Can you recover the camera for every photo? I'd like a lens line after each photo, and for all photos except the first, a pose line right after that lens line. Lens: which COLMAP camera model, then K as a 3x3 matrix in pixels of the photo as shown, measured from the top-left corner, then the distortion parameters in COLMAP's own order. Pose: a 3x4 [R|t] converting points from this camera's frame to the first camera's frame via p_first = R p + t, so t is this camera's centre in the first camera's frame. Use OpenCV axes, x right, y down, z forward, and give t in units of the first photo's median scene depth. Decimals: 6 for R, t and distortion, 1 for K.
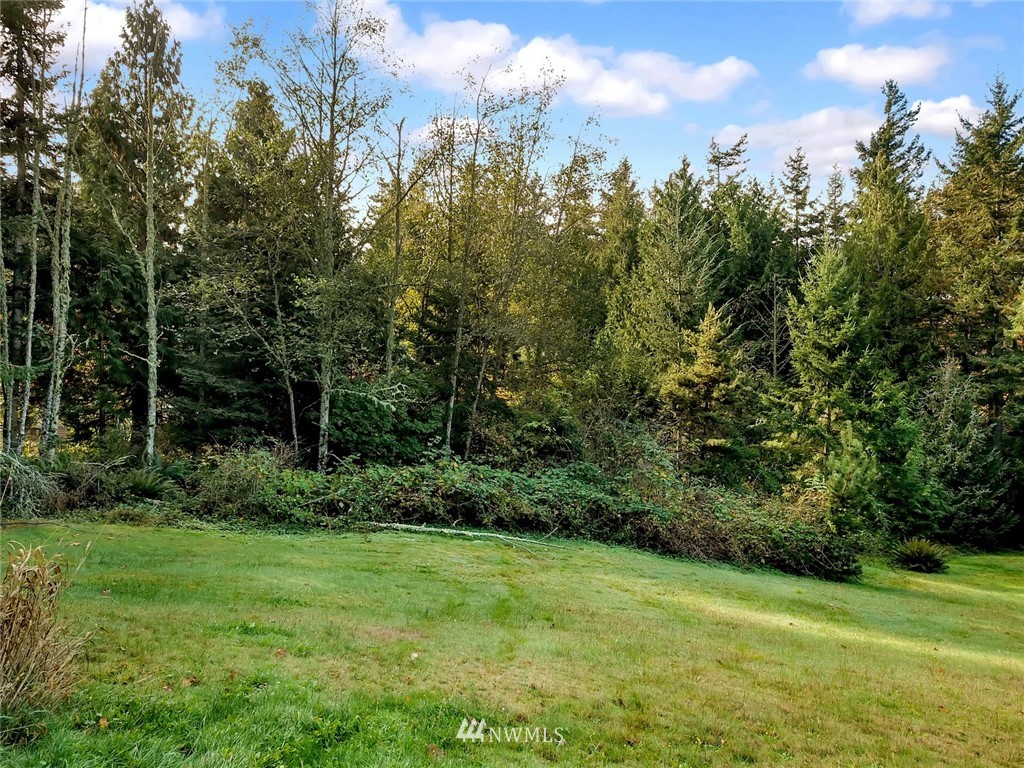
lens RADIAL K [[796.2, 0, 504.4], [0, 796.2, 384.9], [0, 0, 1]] dist [0.008072, -0.000349]
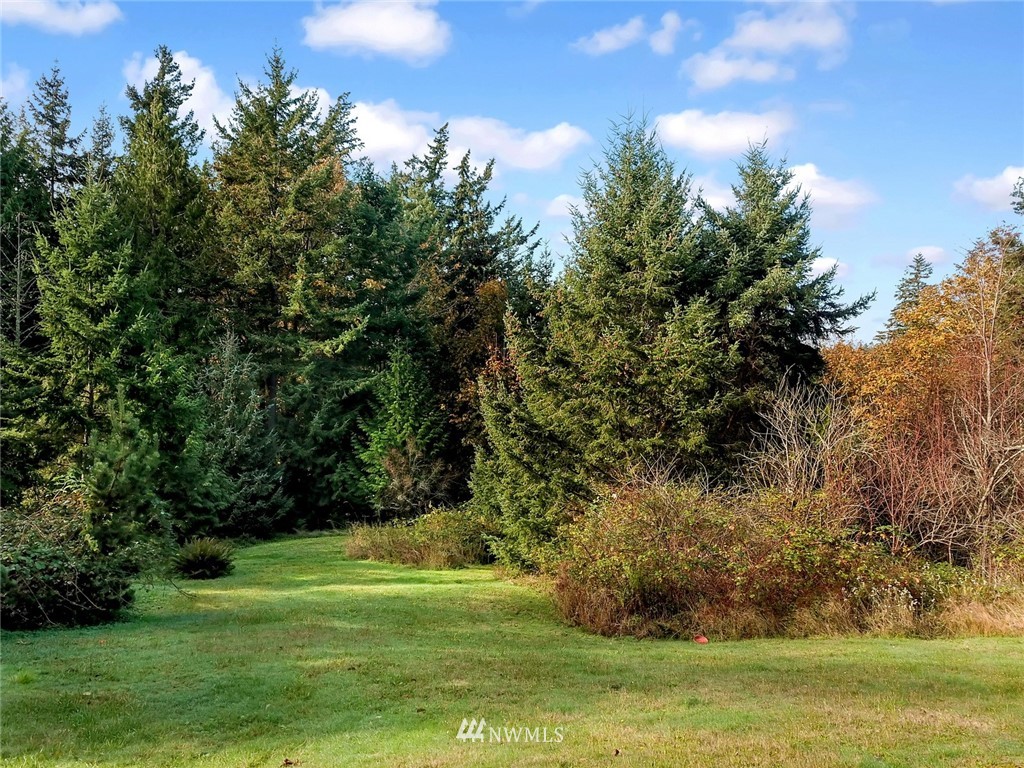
lens RADIAL K [[796.2, 0, 504.4], [0, 796.2, 384.9], [0, 0, 1]] dist [0.008072, -0.000349]
pose [[0.650183, 0.009244, 0.759722, 0.078349], [-0.011332, 0.999933, -0.002468, 0.026964], [-0.759694, -0.007005, 0.650244, 0.188766]]
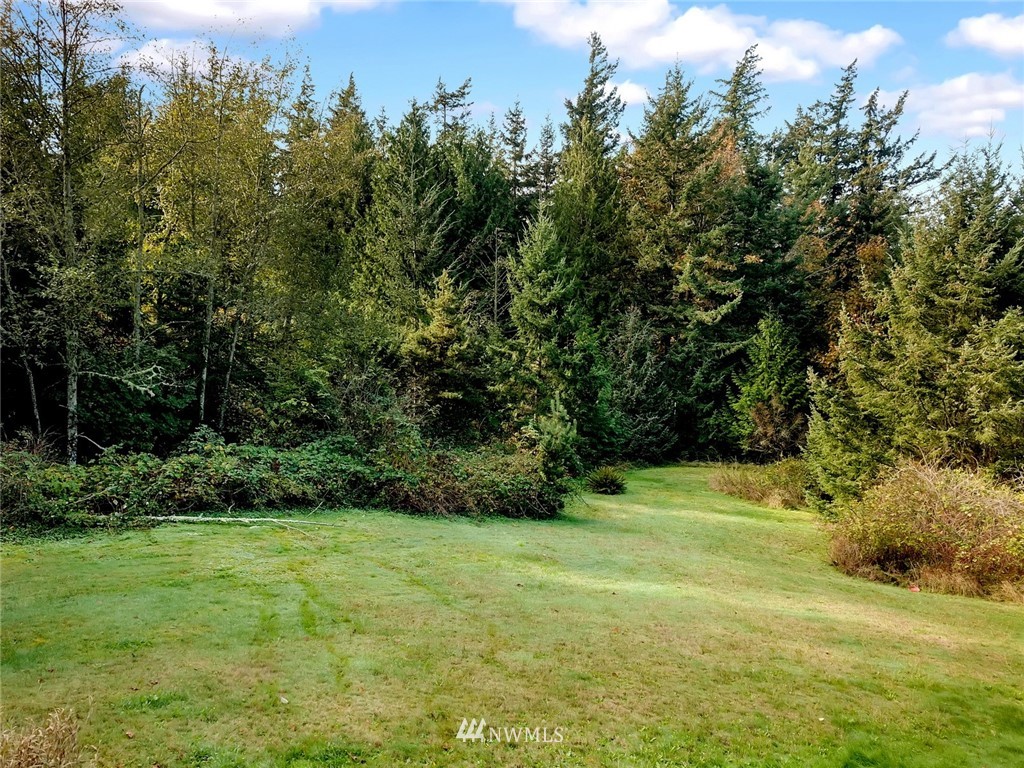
lens RADIAL K [[793.6, 0, 503.6], [0, 793.6, 383.7], [0, 0, 1]] dist [0.007193, -0.000680]
pose [[0.940603, -0.030374, 0.338148, -0.037333], [-0.011647, 0.992517, 0.121550, -0.071372], [-0.339310, -0.118269, 0.933210, -0.069673]]
